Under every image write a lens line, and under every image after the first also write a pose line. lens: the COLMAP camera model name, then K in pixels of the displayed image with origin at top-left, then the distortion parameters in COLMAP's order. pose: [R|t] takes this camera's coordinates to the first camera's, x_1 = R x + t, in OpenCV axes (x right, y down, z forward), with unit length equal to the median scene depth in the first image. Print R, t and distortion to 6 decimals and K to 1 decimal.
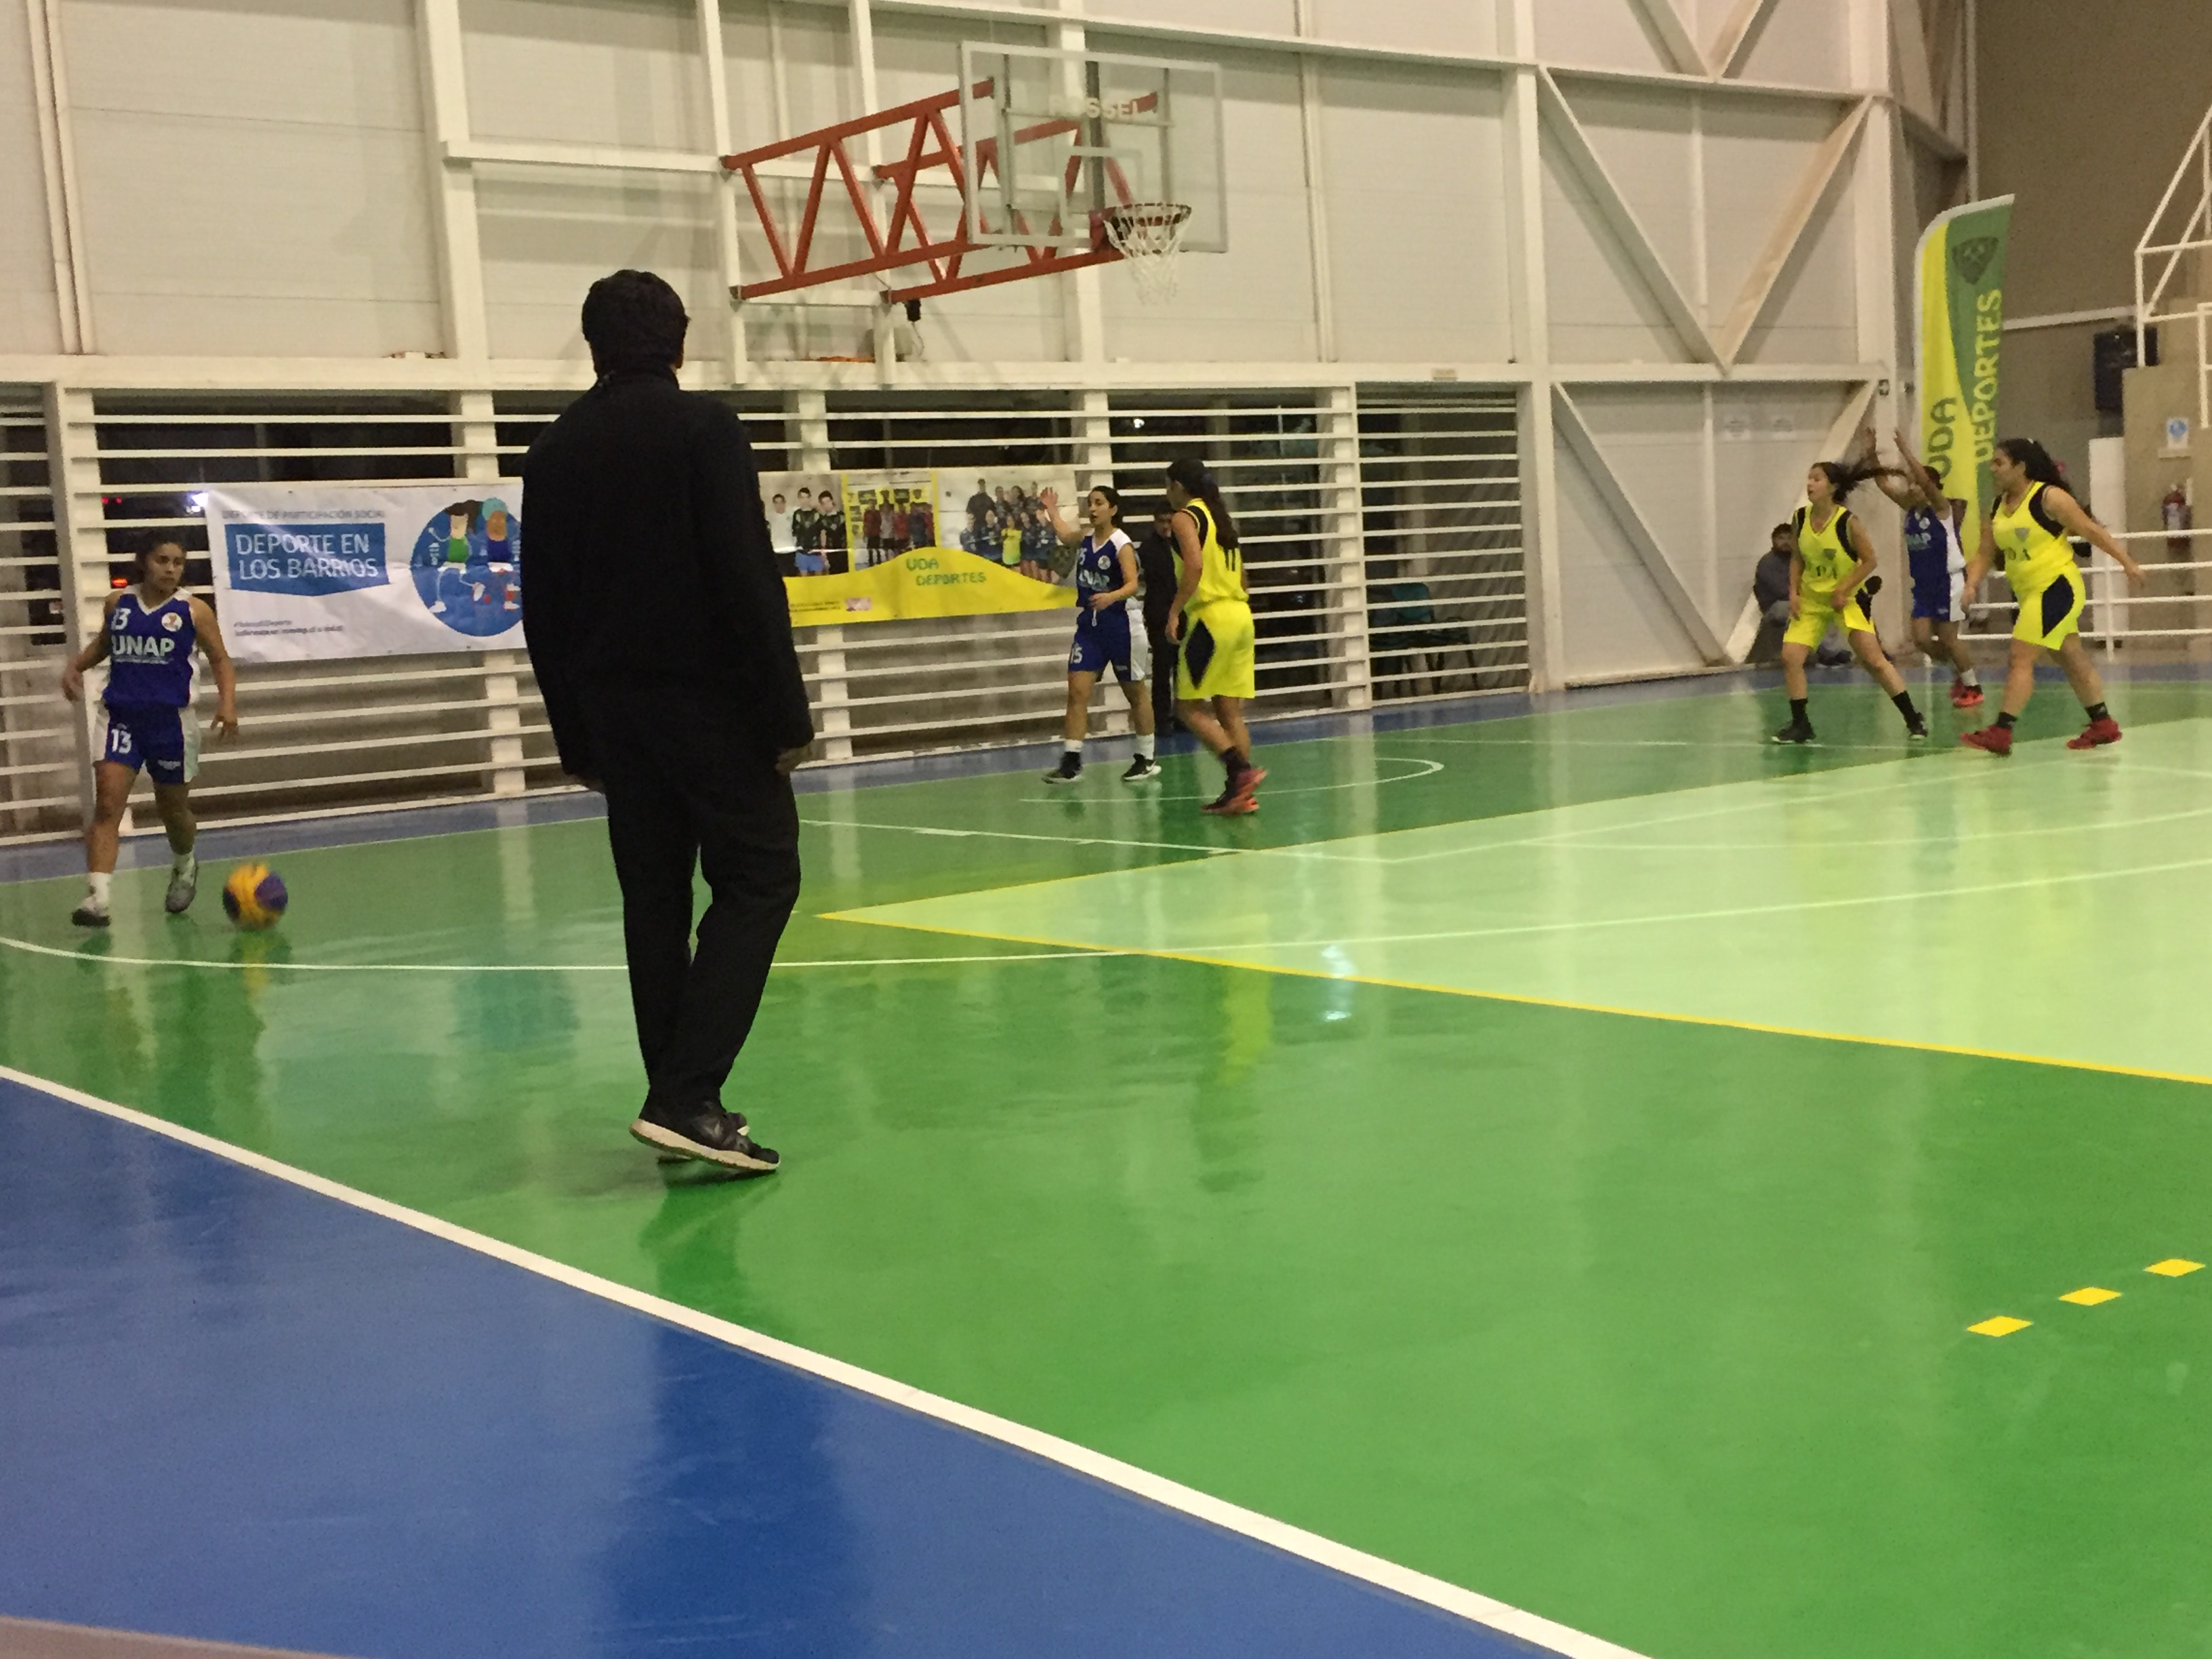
lens RADIAL K [[2687.2, 0, 1112.3], [0, 2687.2, 772.9], [0, 0, 1]] dist [0.121372, 0.000000]
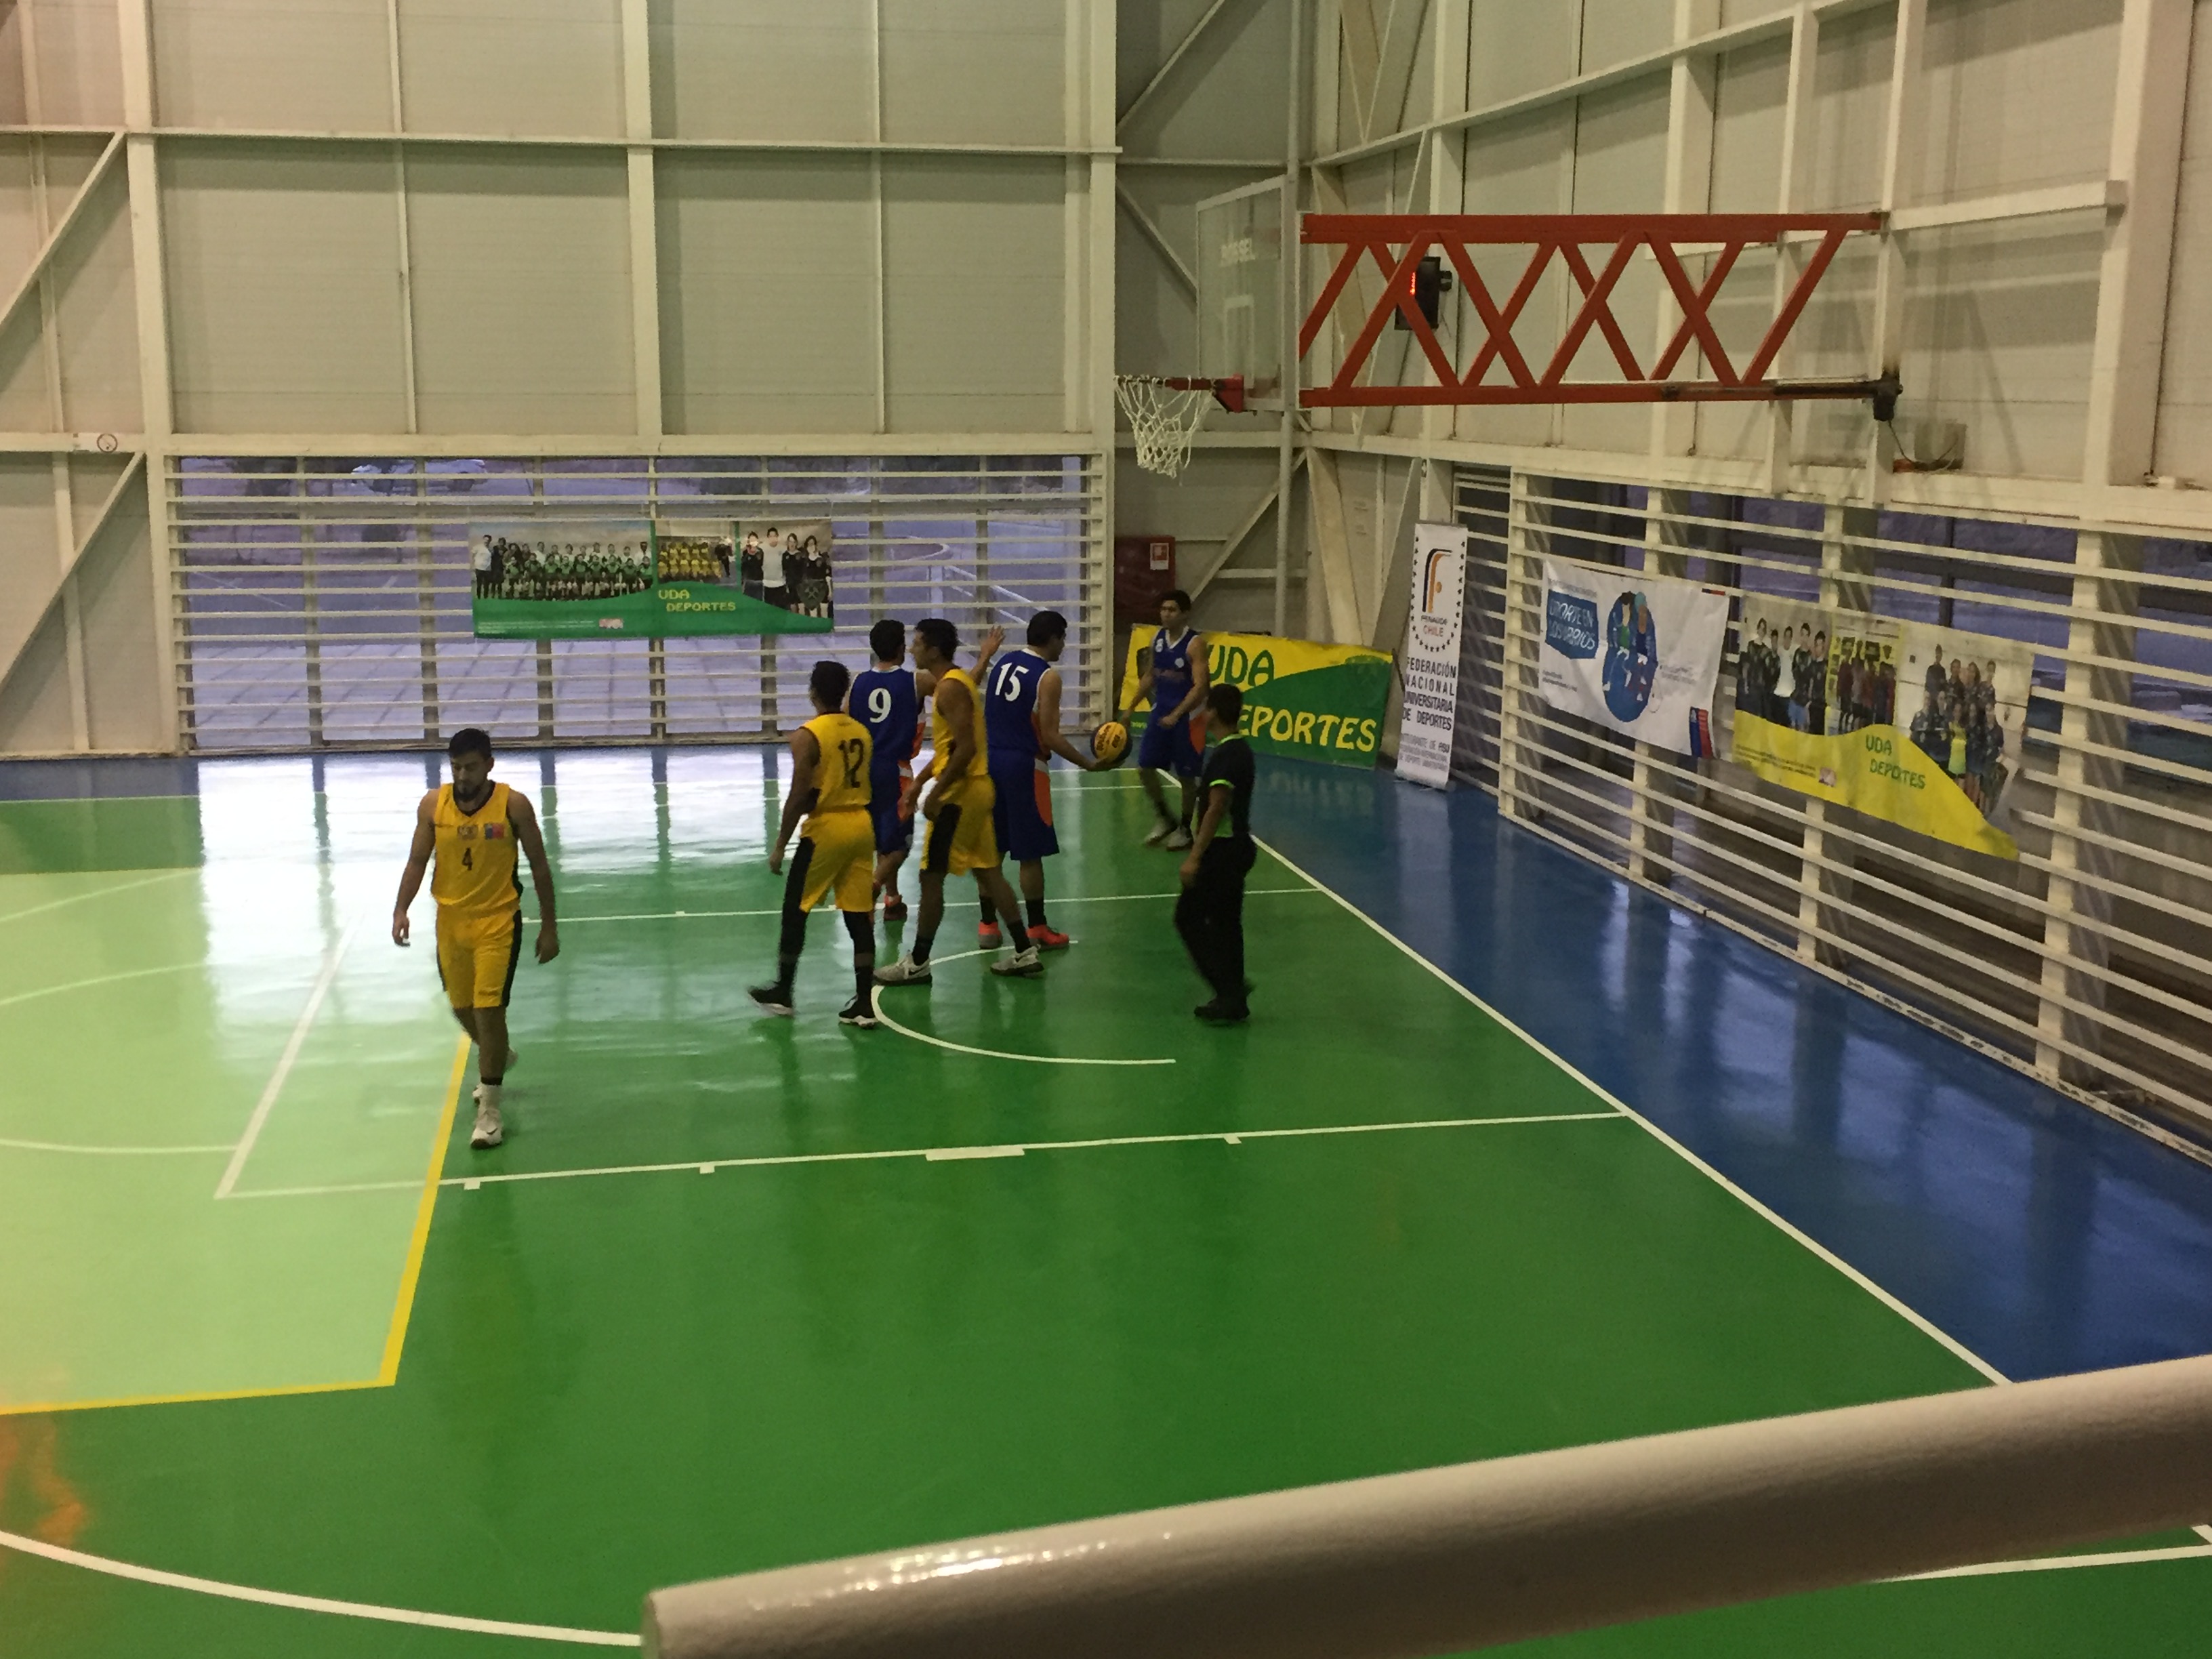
lens RADIAL K [[2549.8, 0, 1105.1], [0, 2549.8, 828.3], [0, 0, 1]] dist [0.078997, 0.000000]
pose [[-0.450437, 0.207889, -0.868268, 0.661084], [-0.049081, 0.965276, 0.256578, -0.231400], [0.891458, 0.158187, -0.424593, 1.131746]]
